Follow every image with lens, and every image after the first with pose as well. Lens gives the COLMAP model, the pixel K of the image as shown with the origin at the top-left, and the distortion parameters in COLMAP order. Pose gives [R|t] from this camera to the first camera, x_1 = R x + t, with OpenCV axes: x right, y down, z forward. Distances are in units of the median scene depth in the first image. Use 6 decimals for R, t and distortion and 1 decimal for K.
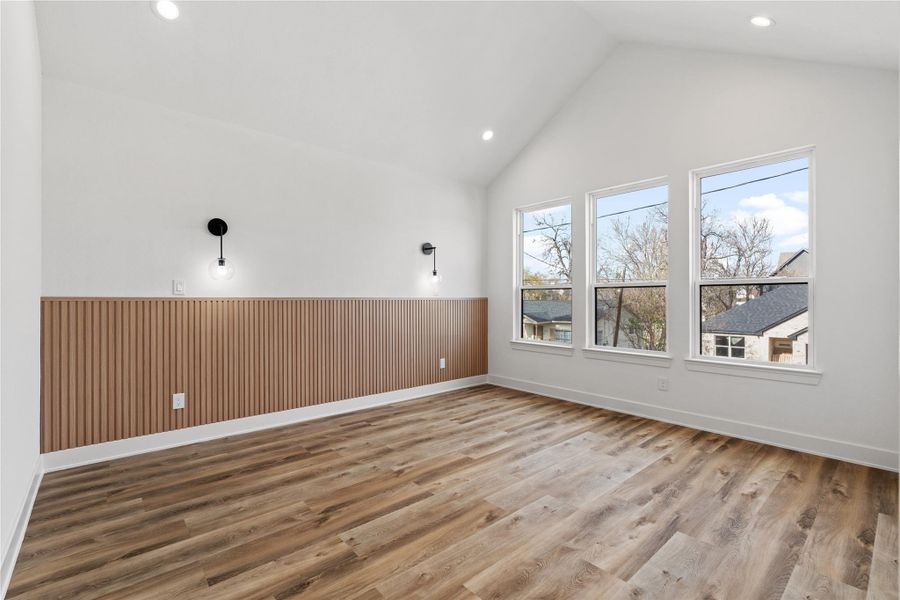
lens RADIAL K [[410.9, 0, 449.7], [0, 410.9, 300.5], [0, 0, 1]] dist [-0.006884, 0.003098]
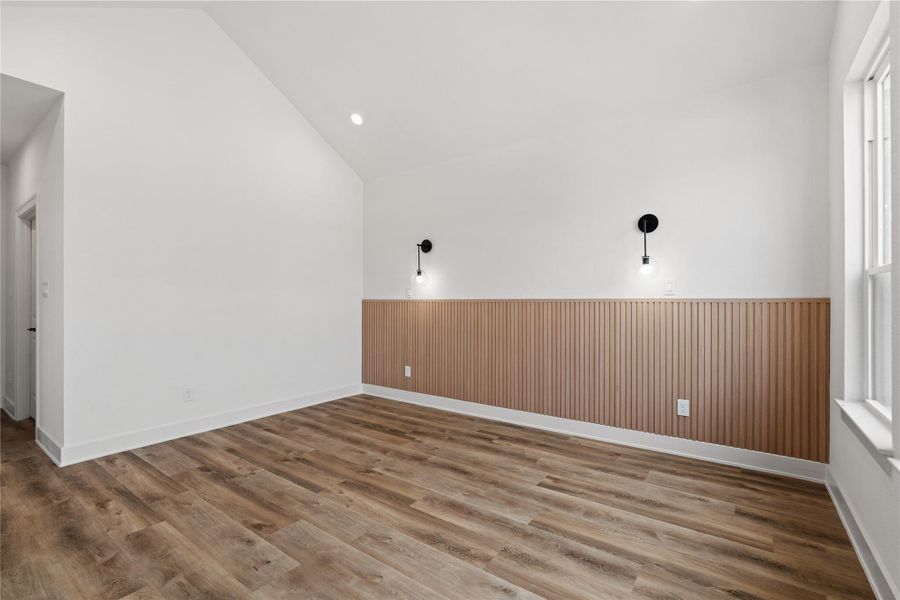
lens RADIAL K [[410.9, 0, 451.0], [0, 410.9, 299.4], [0, 0, 1]] dist [-0.006884, 0.003098]
pose [[0.200307, -0.003585, -0.979727, 0.776449], [-0.001983, 0.999990, -0.004064, -0.001752], [0.979731, 0.002756, 0.200298, 0.850201]]
